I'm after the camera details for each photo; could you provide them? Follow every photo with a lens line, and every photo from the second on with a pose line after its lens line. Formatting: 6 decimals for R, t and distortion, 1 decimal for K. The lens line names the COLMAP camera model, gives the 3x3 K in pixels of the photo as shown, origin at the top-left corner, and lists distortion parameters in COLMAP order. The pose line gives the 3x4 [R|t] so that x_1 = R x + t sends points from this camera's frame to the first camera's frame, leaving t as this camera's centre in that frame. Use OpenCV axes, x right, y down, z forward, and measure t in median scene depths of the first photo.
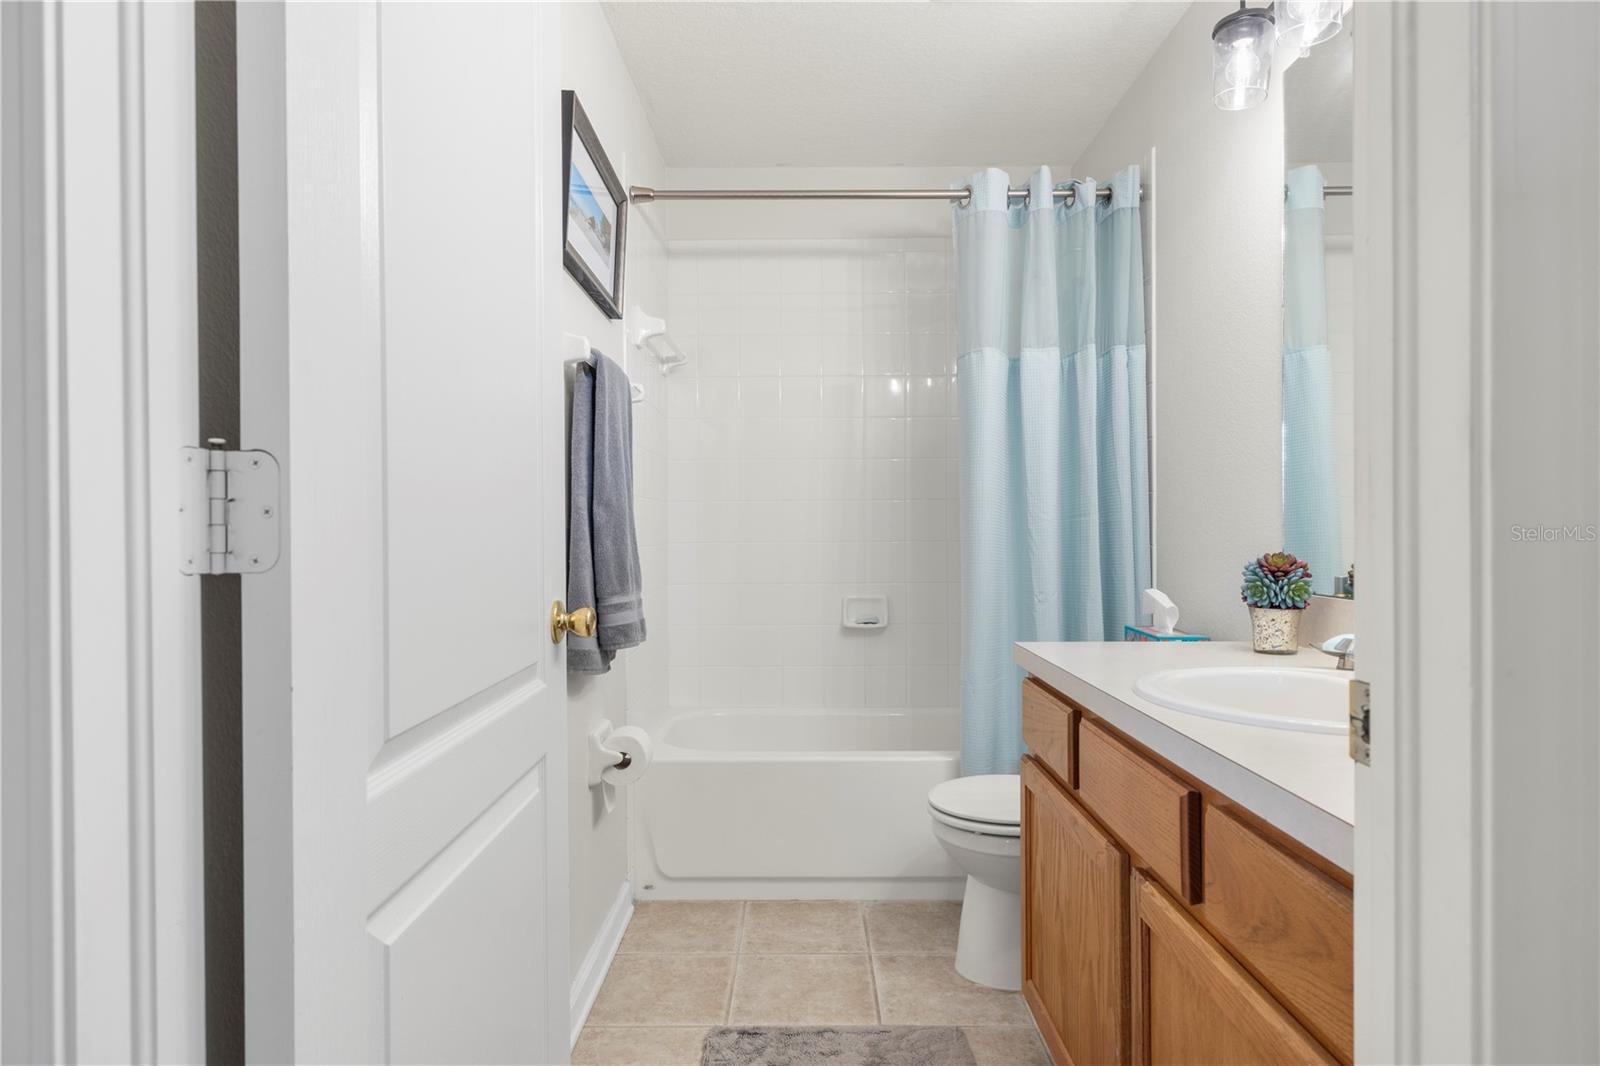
lens RADIAL K [[920.2, 0, 799.8], [0, 920.2, 537.4], [0, 0, 1]] dist [-0.008622, -0.001247]
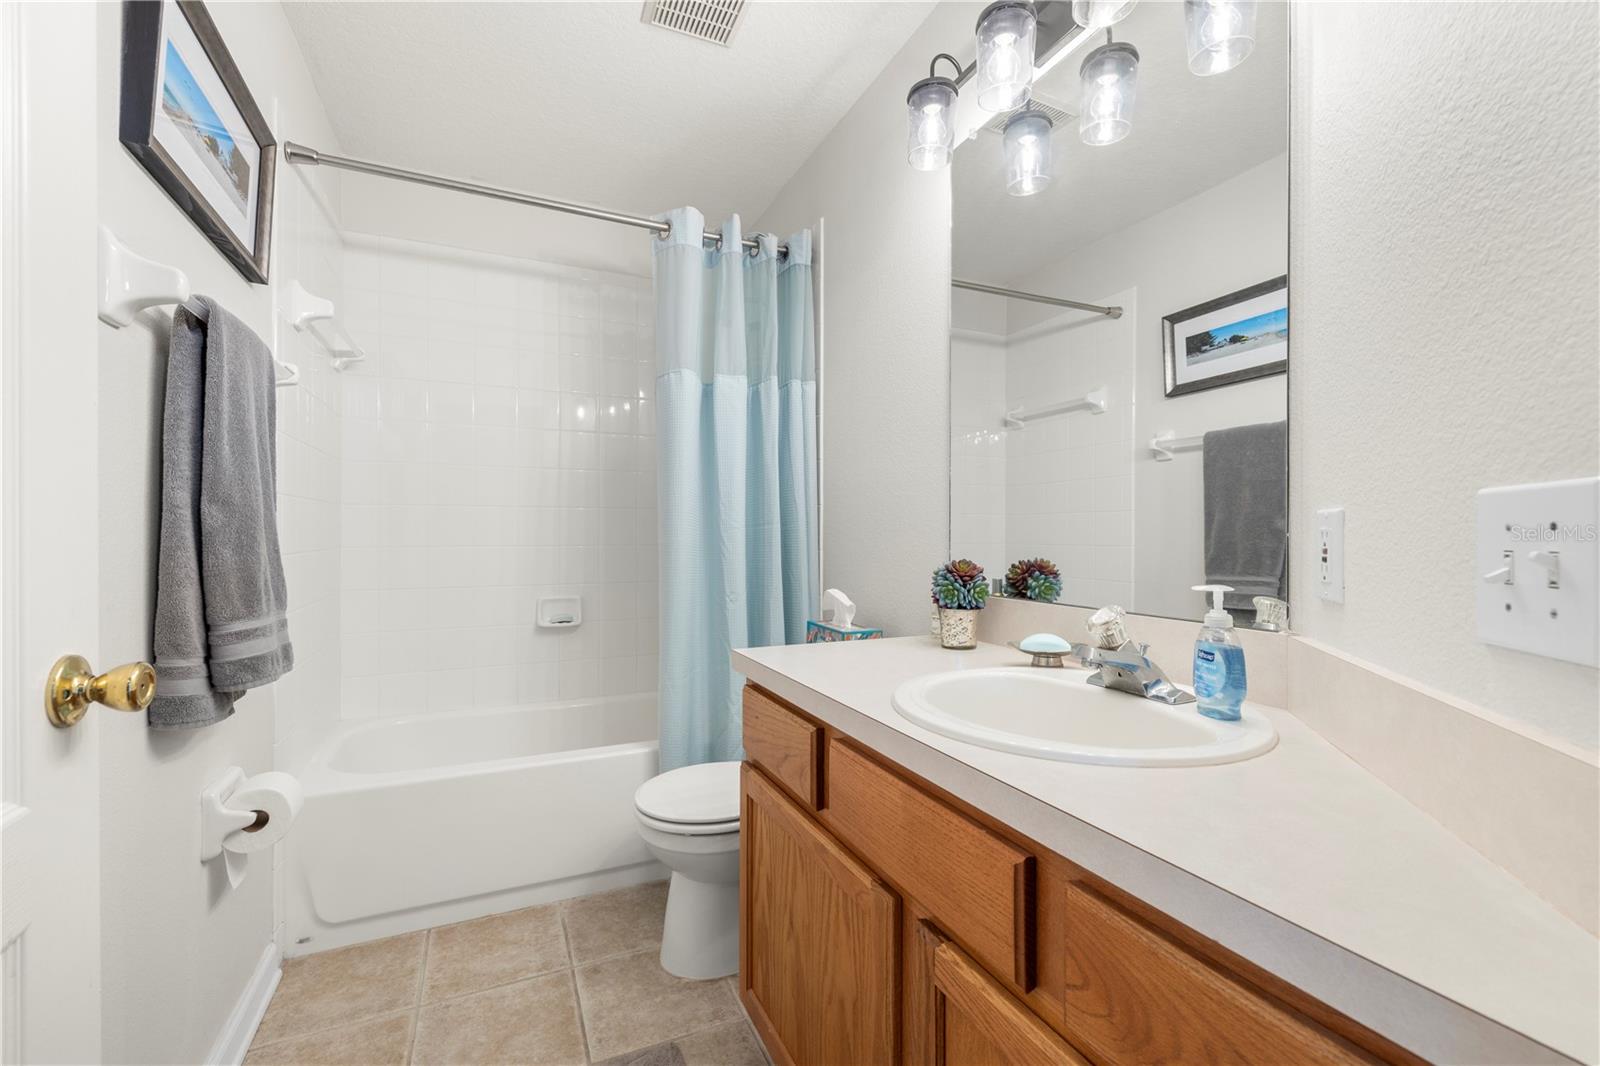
lens RADIAL K [[679.2, 0, 802.5], [0, 679.2, 534.9], [0, 0, 1]] dist [0.000000, 0.000002]
pose [[0.907012, 0.006310, 0.421058, -0.009392], [-0.003329, 0.999964, -0.007814, -0.004835], [-0.421092, 0.005686, 0.907000, 0.240655]]
